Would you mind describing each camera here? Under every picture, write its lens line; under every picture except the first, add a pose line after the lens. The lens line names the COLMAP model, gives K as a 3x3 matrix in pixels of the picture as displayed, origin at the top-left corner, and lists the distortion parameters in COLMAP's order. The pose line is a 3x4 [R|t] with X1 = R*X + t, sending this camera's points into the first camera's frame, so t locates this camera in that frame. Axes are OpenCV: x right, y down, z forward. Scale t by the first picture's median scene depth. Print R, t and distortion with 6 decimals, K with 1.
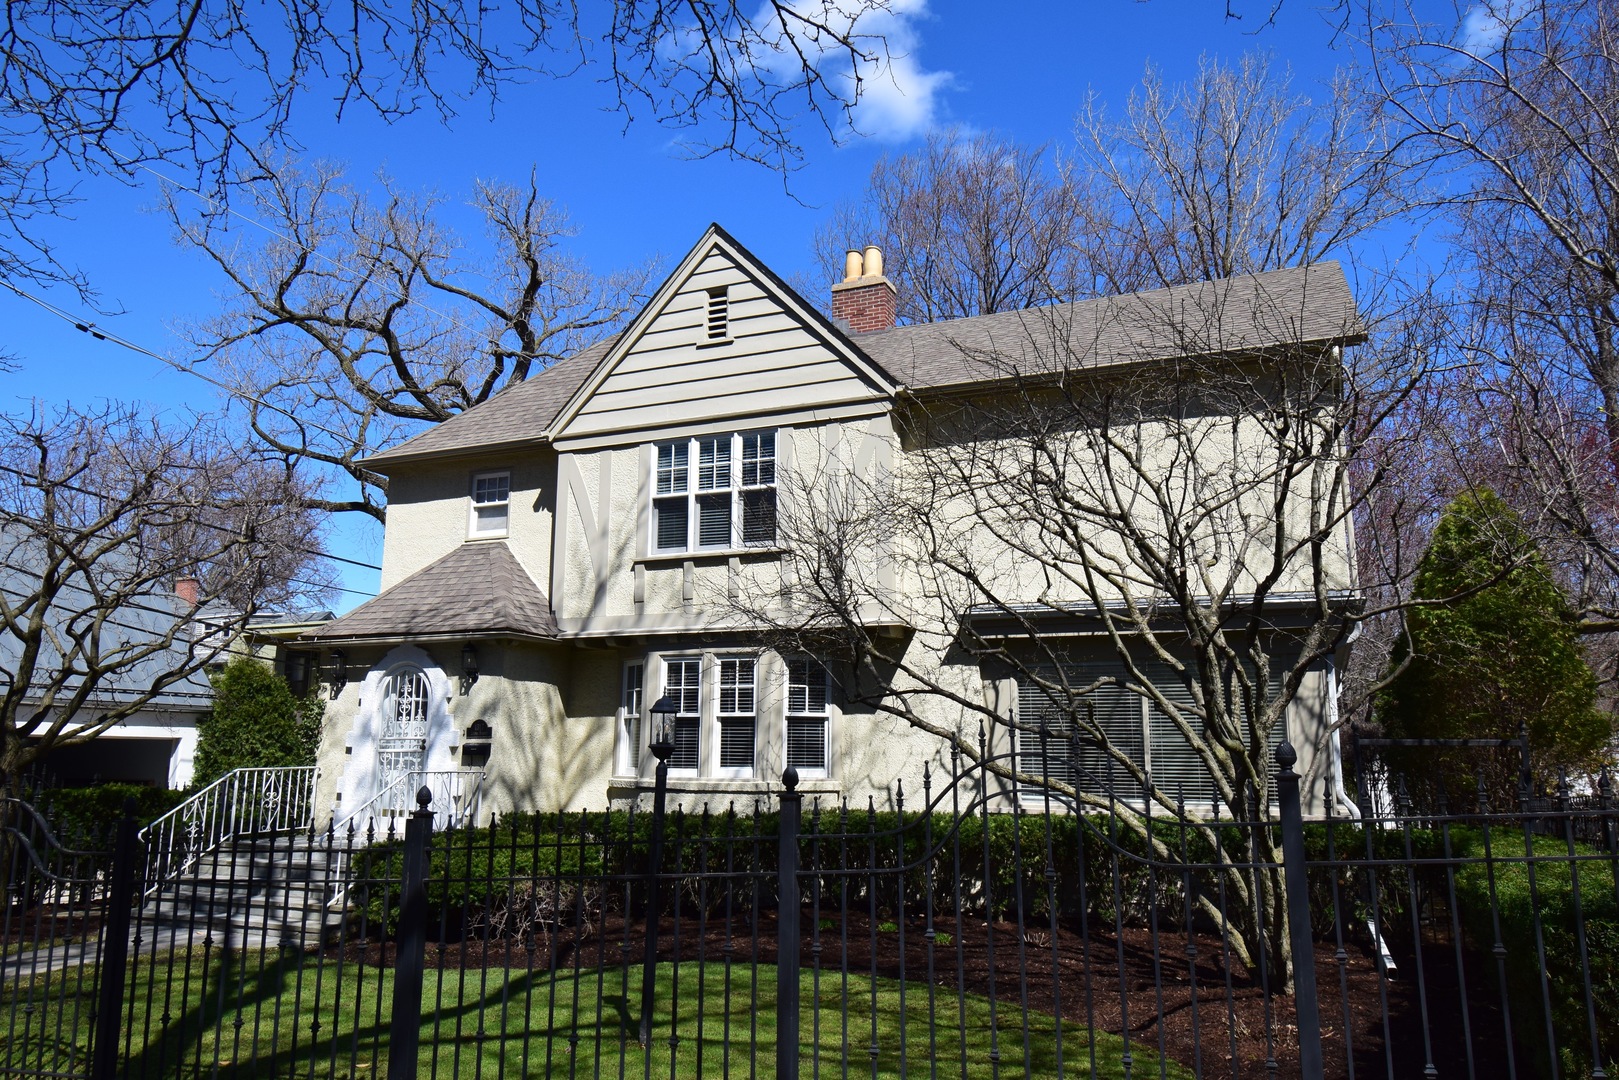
lens RADIAL K [[1126.6, 0, 808.2], [0, 1126.6, 537.9], [0, 0, 1]] dist [-0.007064, -0.000984]
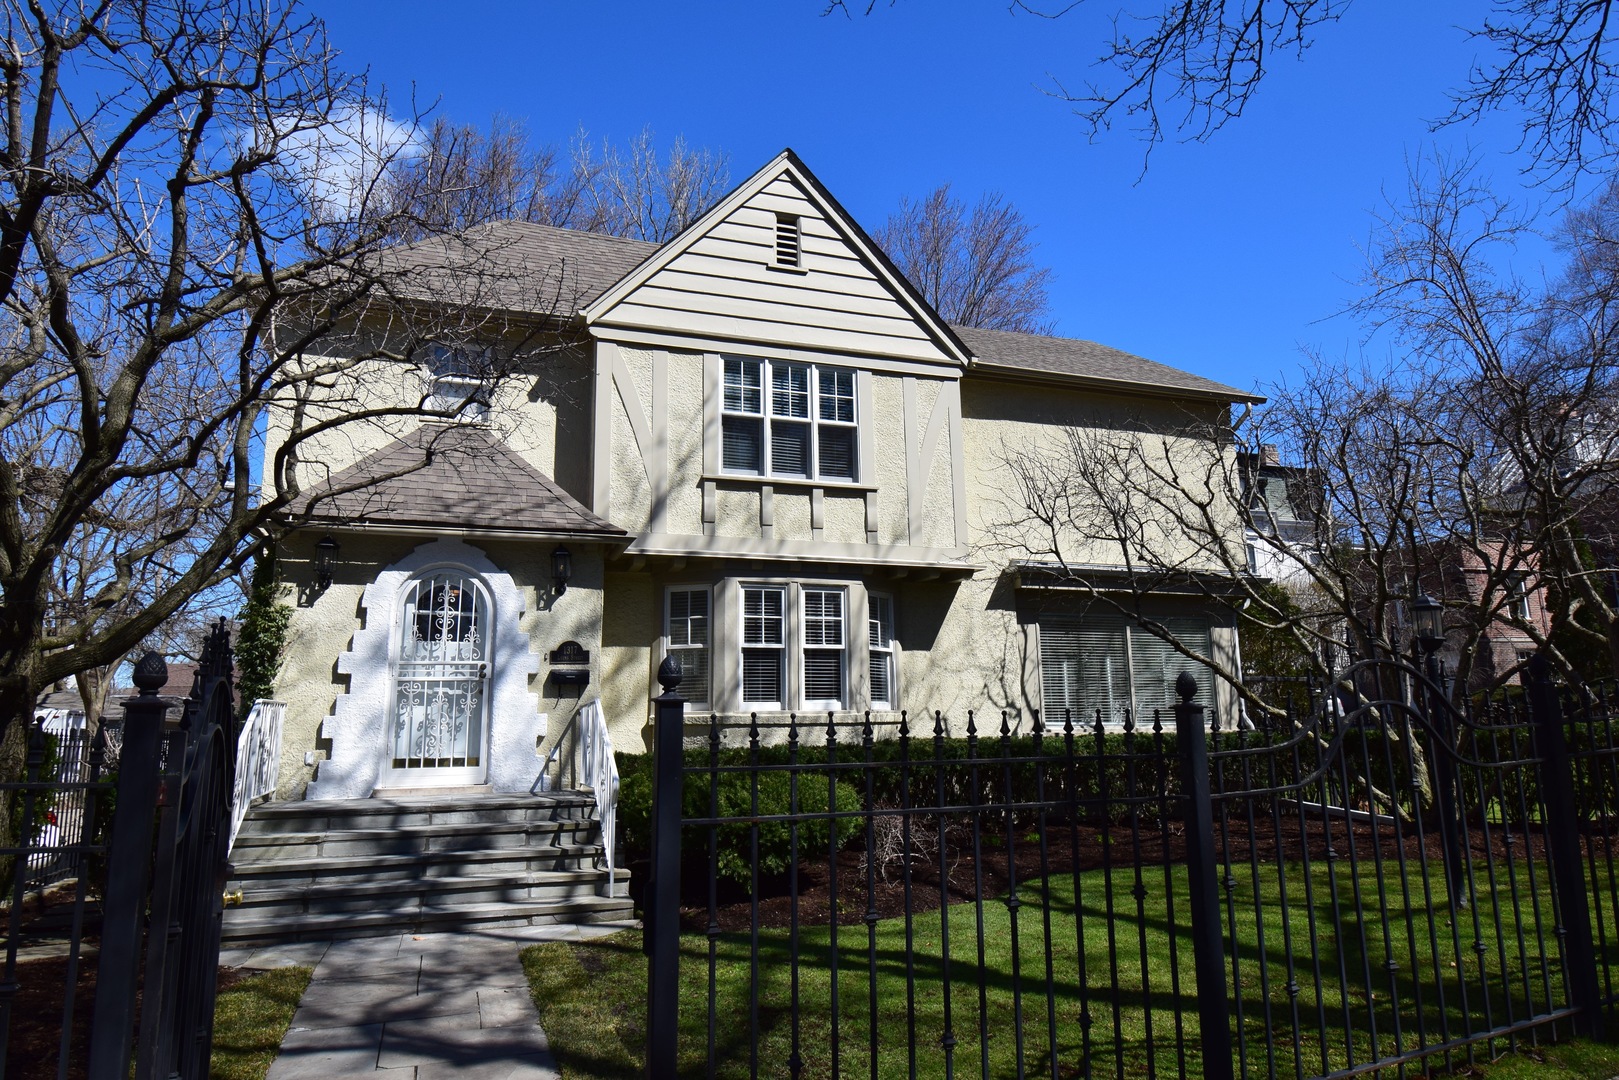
lens RADIAL K [[979.2, 0, 810.3], [0, 979.2, 544.1], [0, 0, 1]] dist [0.019901, -0.000888]
pose [[0.744292, 0.110429, 0.658662, -0.619751], [-0.104279, 0.993355, -0.048707, 0.105964], [-0.659663, -0.032432, 0.750861, 0.351412]]
